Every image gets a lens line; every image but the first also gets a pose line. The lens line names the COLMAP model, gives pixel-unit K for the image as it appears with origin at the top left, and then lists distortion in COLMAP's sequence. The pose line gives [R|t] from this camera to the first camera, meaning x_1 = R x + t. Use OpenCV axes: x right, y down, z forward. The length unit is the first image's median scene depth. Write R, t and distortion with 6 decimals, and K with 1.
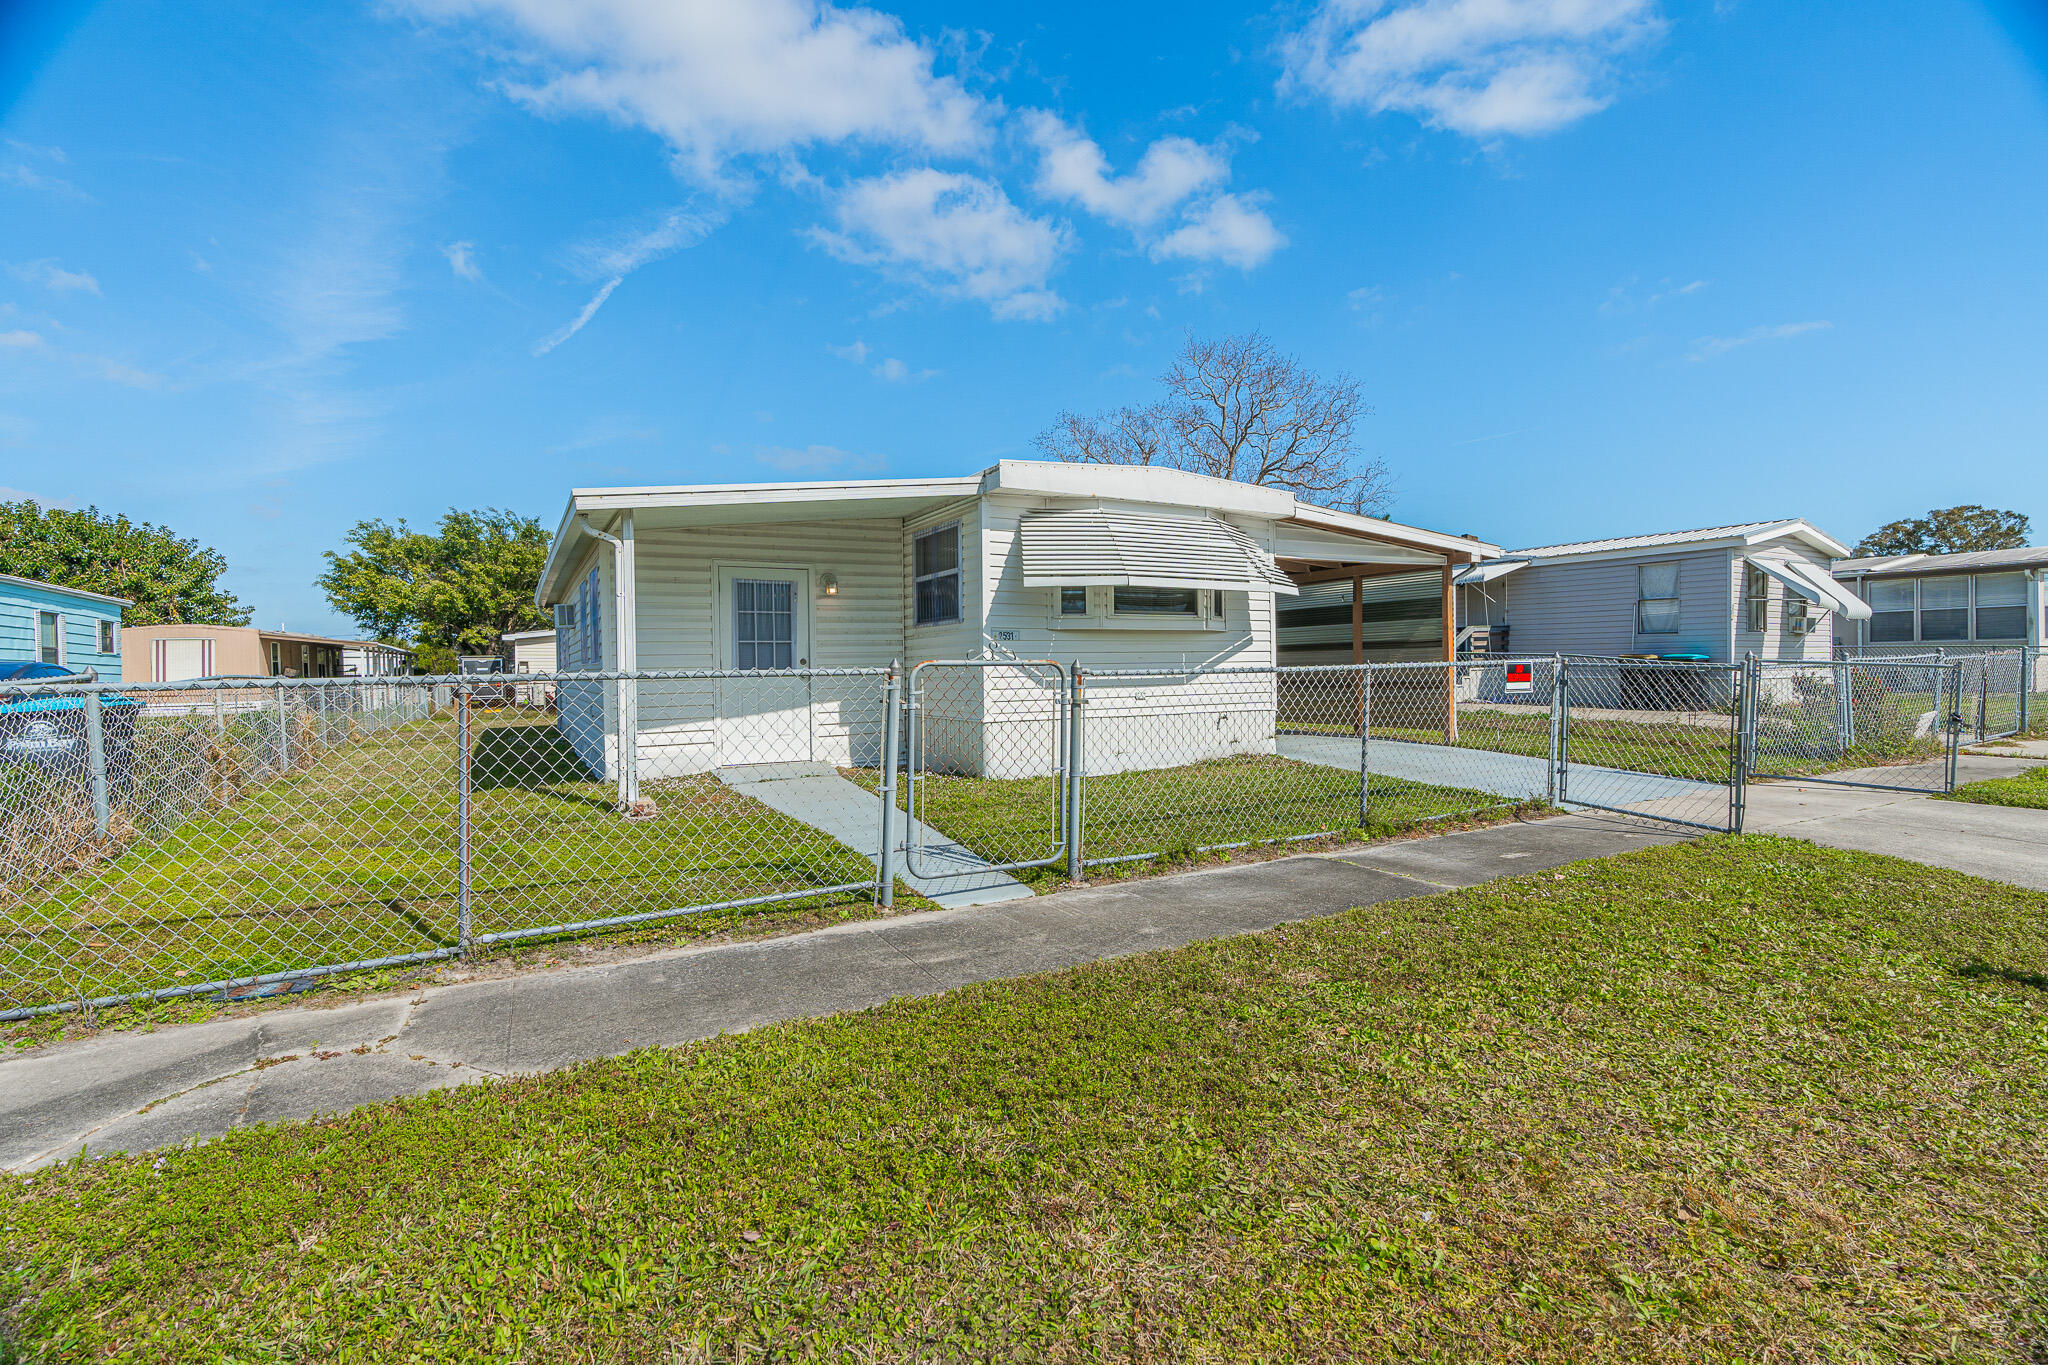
lens RADIAL K [[924.0, 0, 1023.5], [0, 924.0, 664.2], [0, 0, 1]] dist [-0.008990, 0.001788]
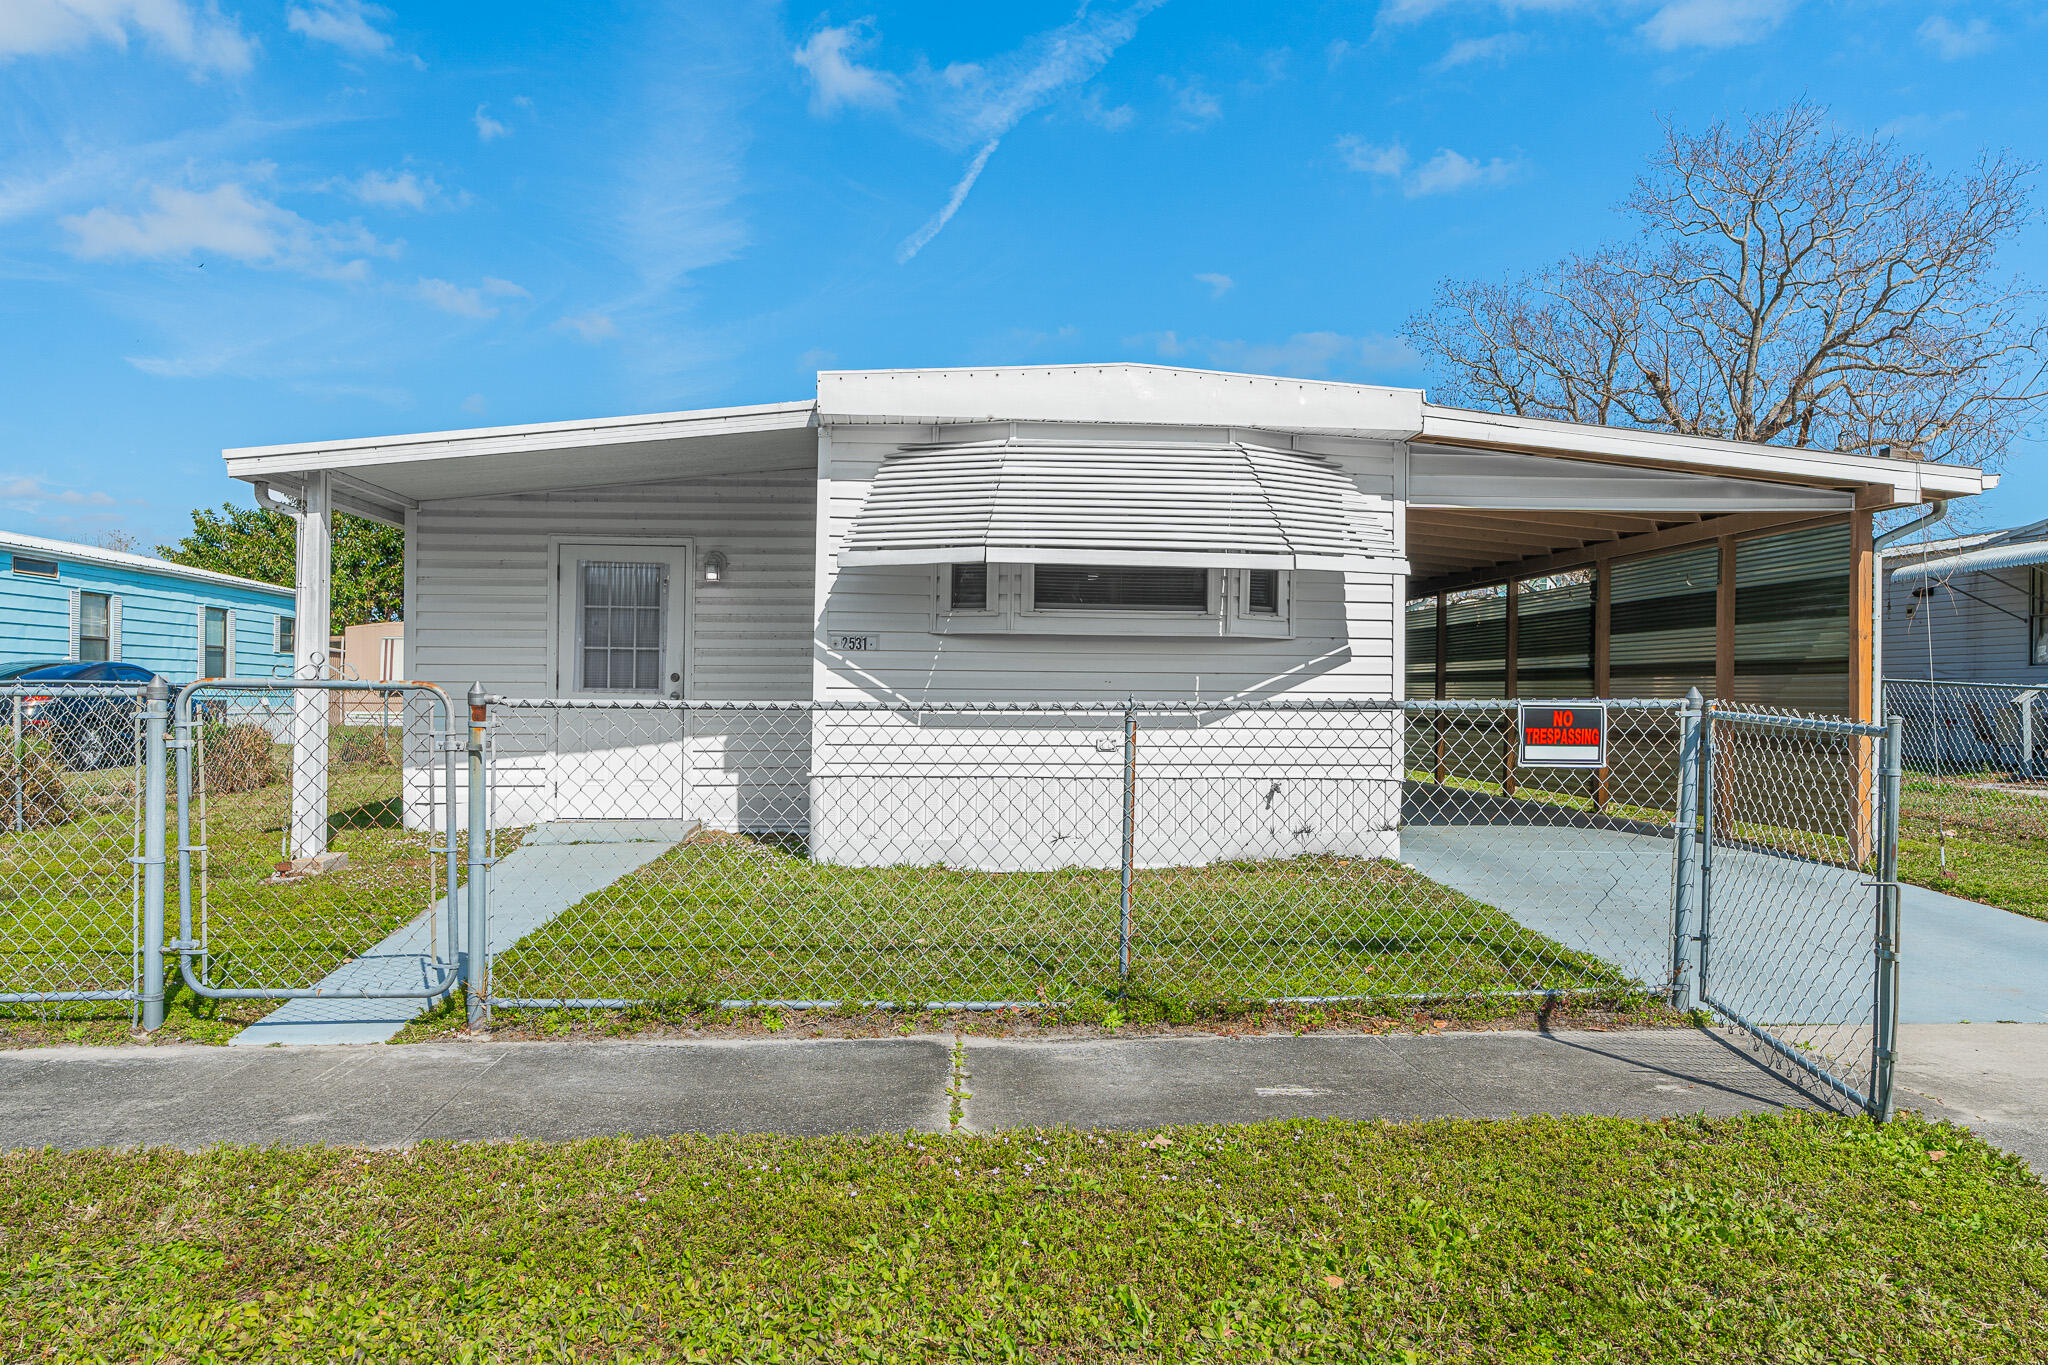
lens RADIAL K [[1387.3, 0, 1025.6], [0, 1387.3, 680.3], [0, 0, 1]] dist [0.025595, -0.007749]
pose [[0.911051, 0.018908, -0.411860, 0.427383], [-0.019070, 0.999811, 0.003717, -0.009737], [0.411853, 0.004468, 0.911240, 0.146995]]
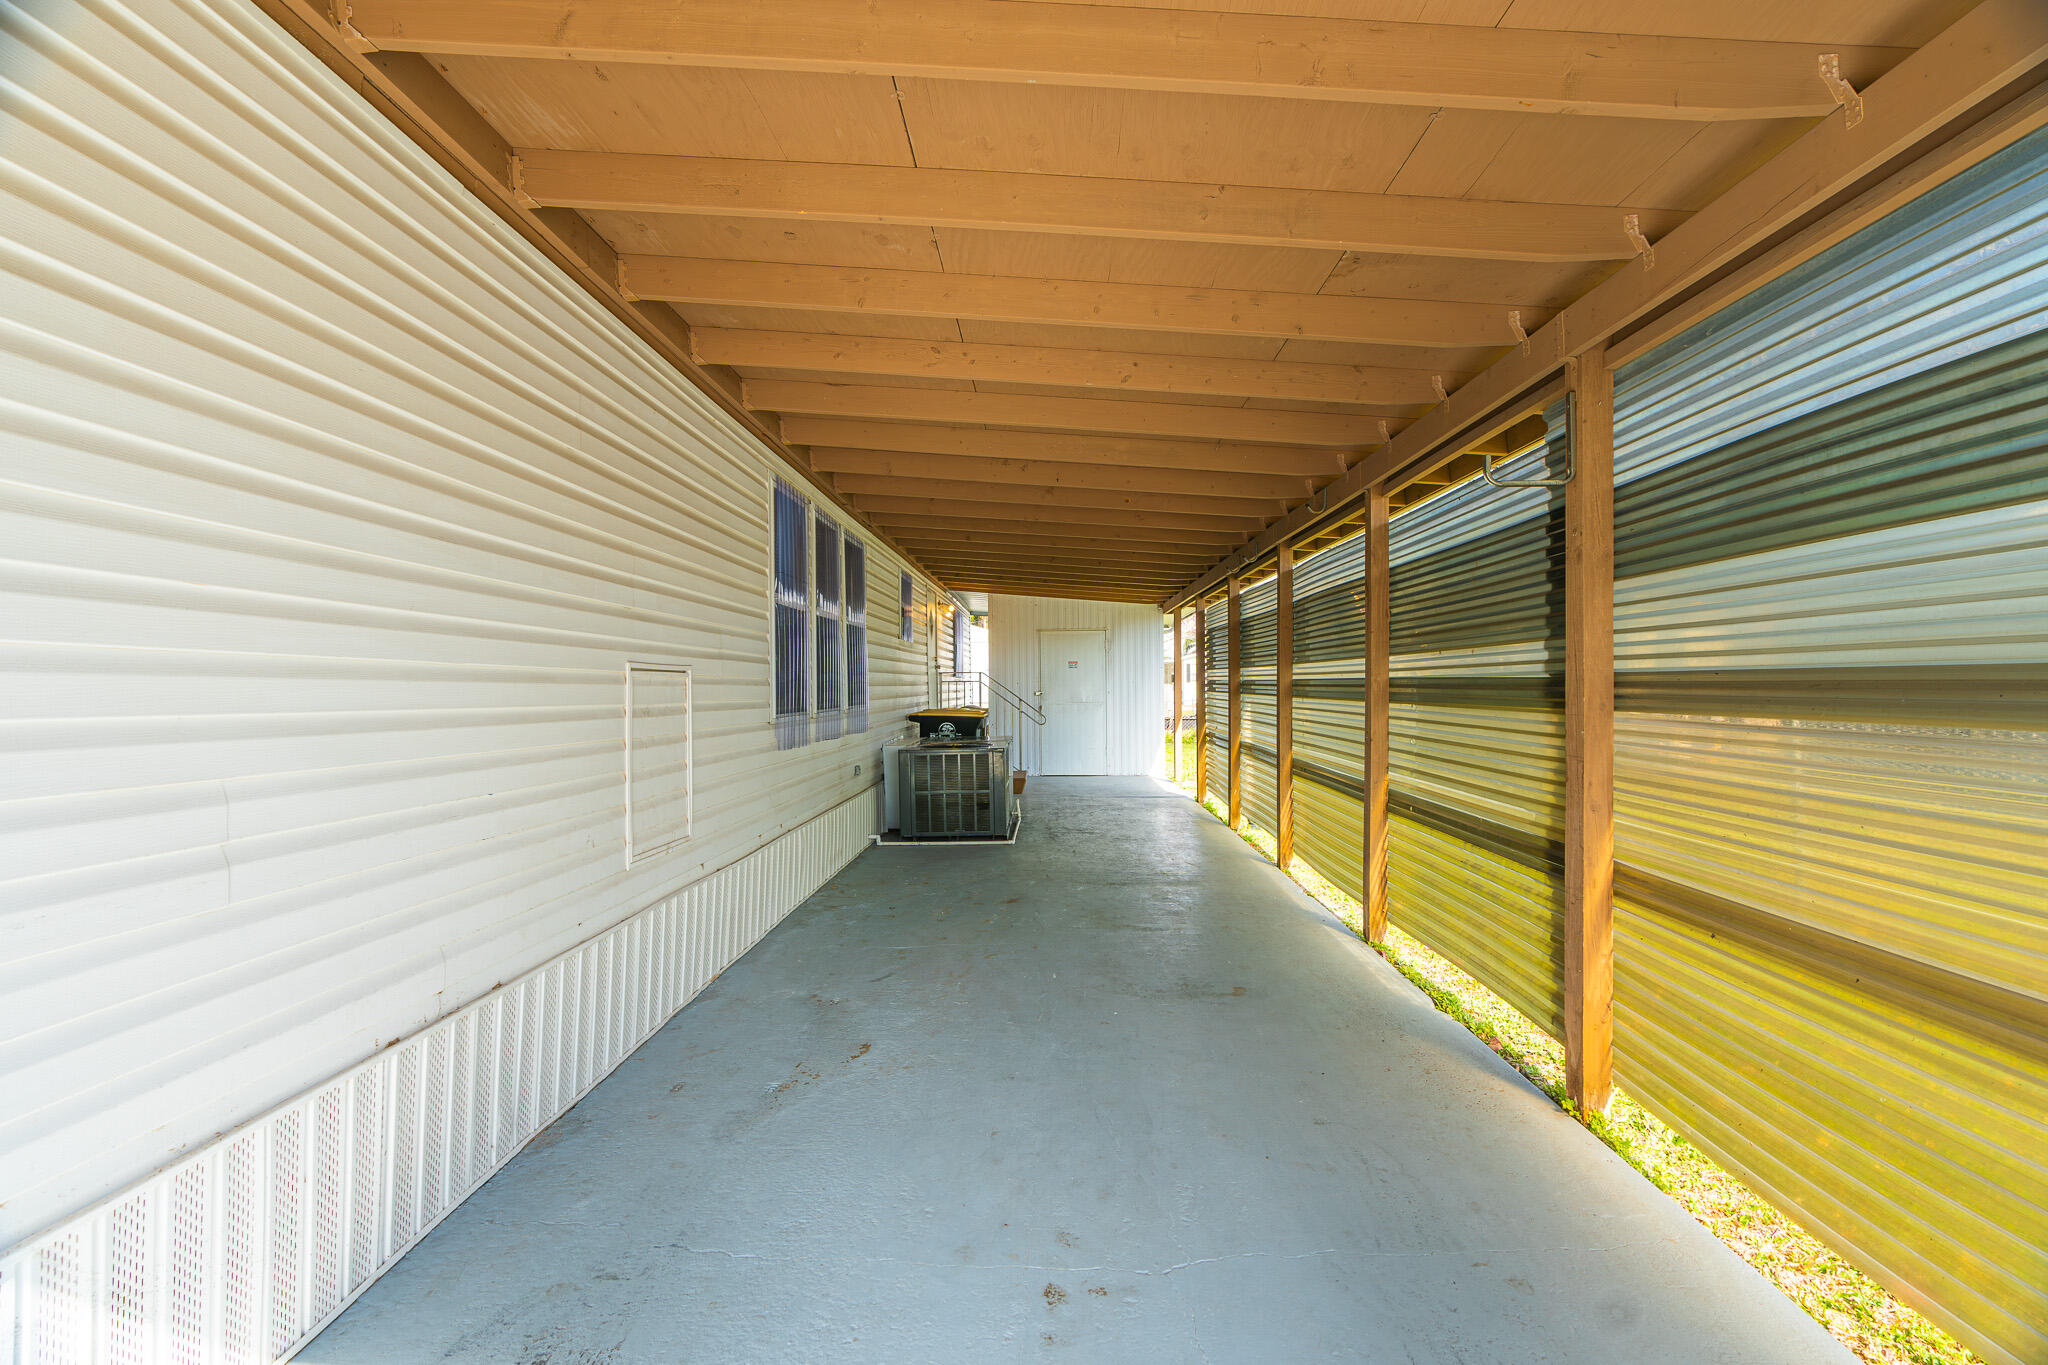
lens RADIAL K [[924.0, 0, 1028.3], [0, 924.0, 684.0], [0, 0, 1]] dist [-0.008990, 0.001788]
pose [[0.857320, 0.009407, -0.514698, 0.381175], [-0.002297, 0.999893, 0.014448, -0.029098], [0.514779, -0.011204, 0.857250, 1.174976]]
